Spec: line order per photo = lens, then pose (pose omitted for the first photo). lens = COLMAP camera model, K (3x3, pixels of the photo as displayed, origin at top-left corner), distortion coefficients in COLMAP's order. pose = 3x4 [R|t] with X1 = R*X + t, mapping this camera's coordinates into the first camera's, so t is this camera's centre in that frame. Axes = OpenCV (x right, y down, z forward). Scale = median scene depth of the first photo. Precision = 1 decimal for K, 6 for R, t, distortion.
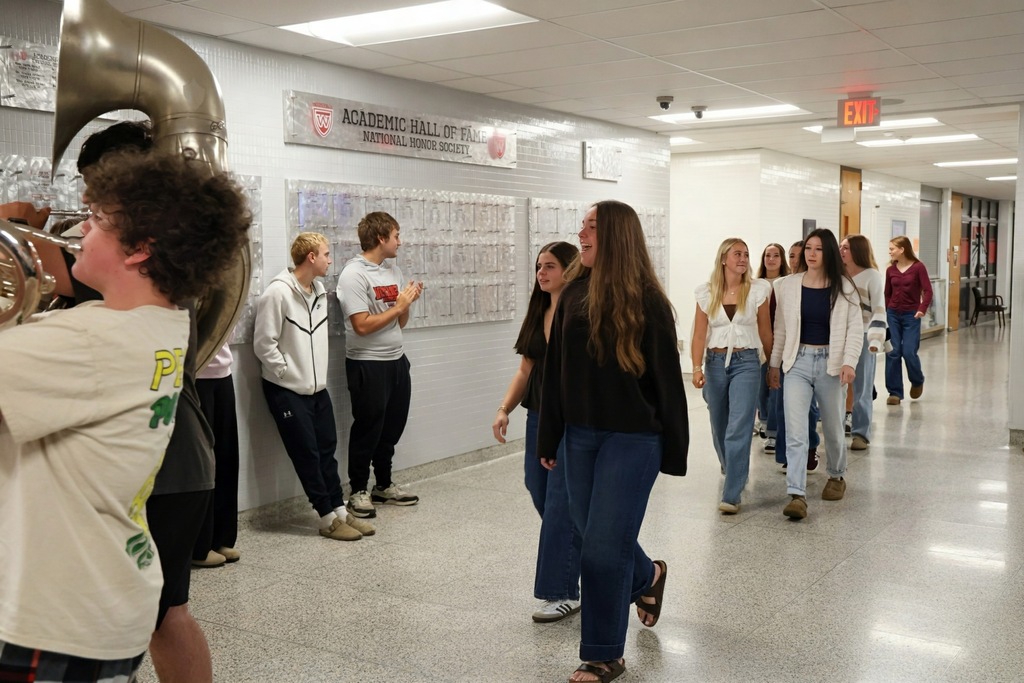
lens RADIAL K [[1164.9, 0, 511.9], [0, 1164.9, 340.0], [0, 0, 1]] dist [-0.006319, 0.000000]
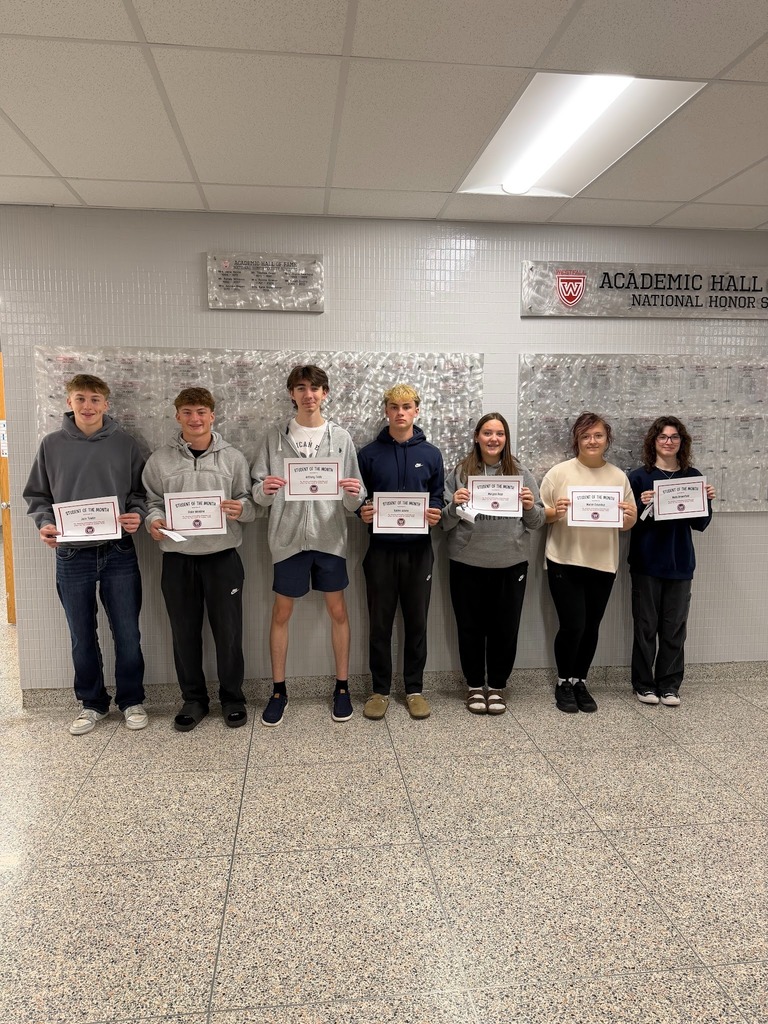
lens RADIAL K [[723.2, 0, 384.6], [0, 723.2, 519.1], [0, 0, 1]] dist [0.001088, -0.002512]
pose [[0.619150, 0.100545, -0.778809, 0.212975], [-0.056754, 0.994905, 0.083325, -0.040518], [0.783219, -0.007390, 0.621702, 0.493880]]
